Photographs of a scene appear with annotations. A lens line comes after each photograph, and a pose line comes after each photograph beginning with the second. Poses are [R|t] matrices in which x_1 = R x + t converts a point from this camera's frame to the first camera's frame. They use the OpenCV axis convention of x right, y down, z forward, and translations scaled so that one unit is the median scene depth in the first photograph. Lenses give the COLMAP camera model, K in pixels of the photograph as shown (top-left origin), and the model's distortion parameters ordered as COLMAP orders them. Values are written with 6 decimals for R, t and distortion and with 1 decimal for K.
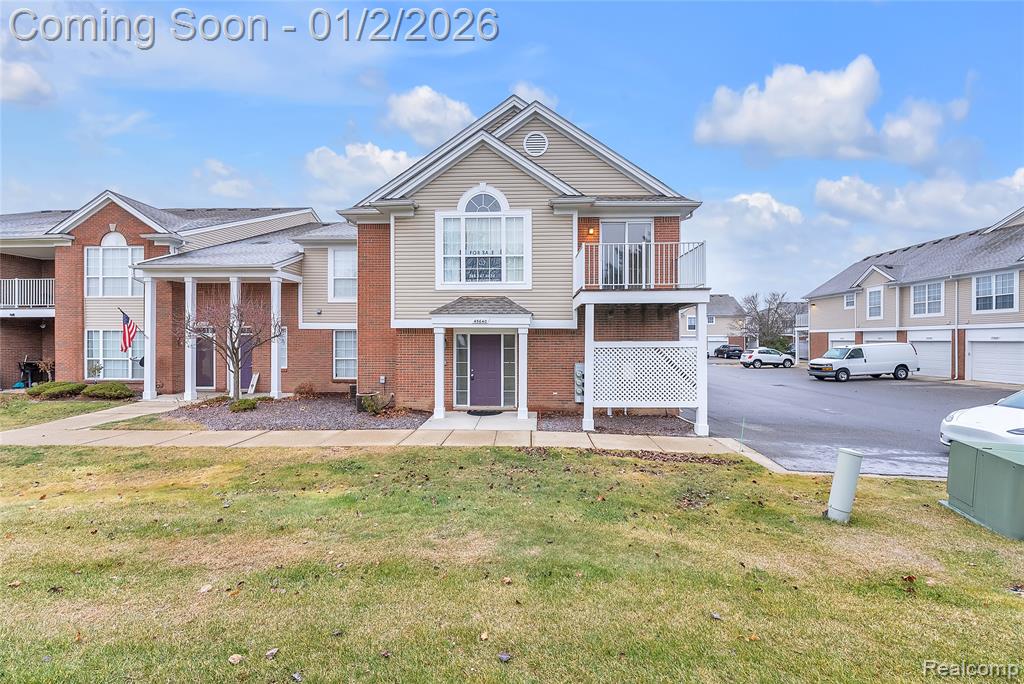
lens RADIAL K [[428.5, 0, 511.5], [0, 428.5, 343.0], [0, 0, 1]] dist [0.000168, 0.000021]
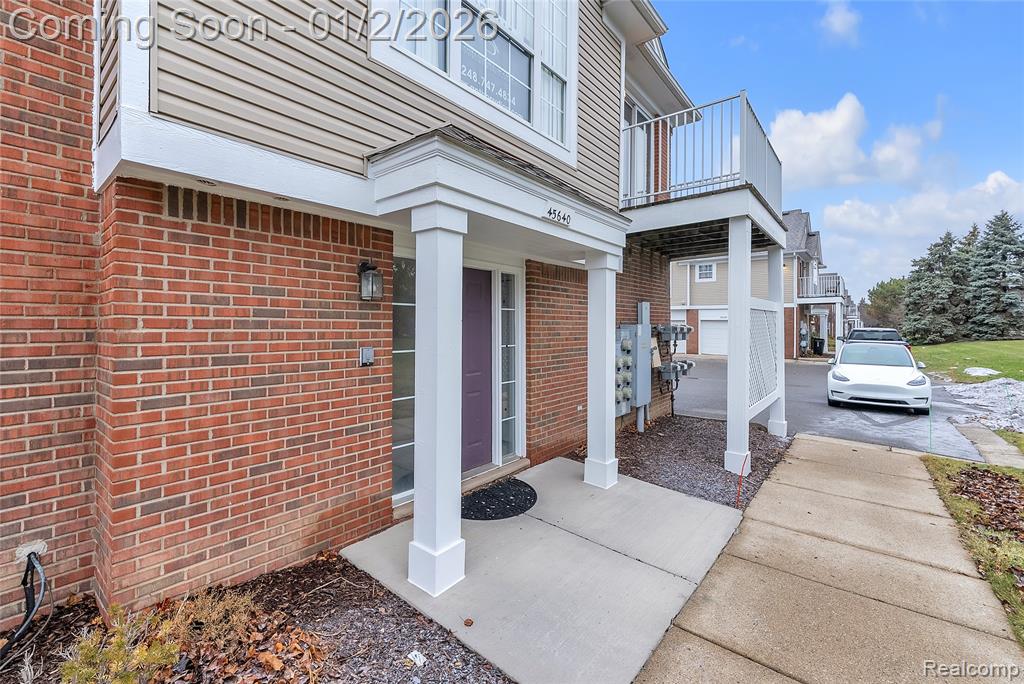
lens RADIAL K [[434.9, 0, 515.3], [0, 434.9, 327.8], [0, 0, 1]] dist [0.000664, 0.000022]
pose [[0.602193, 0.004455, 0.798338, -0.322502], [-0.001112, 0.999988, -0.004742, 0.029836], [-0.798350, 0.001968, 0.602191, 0.790194]]
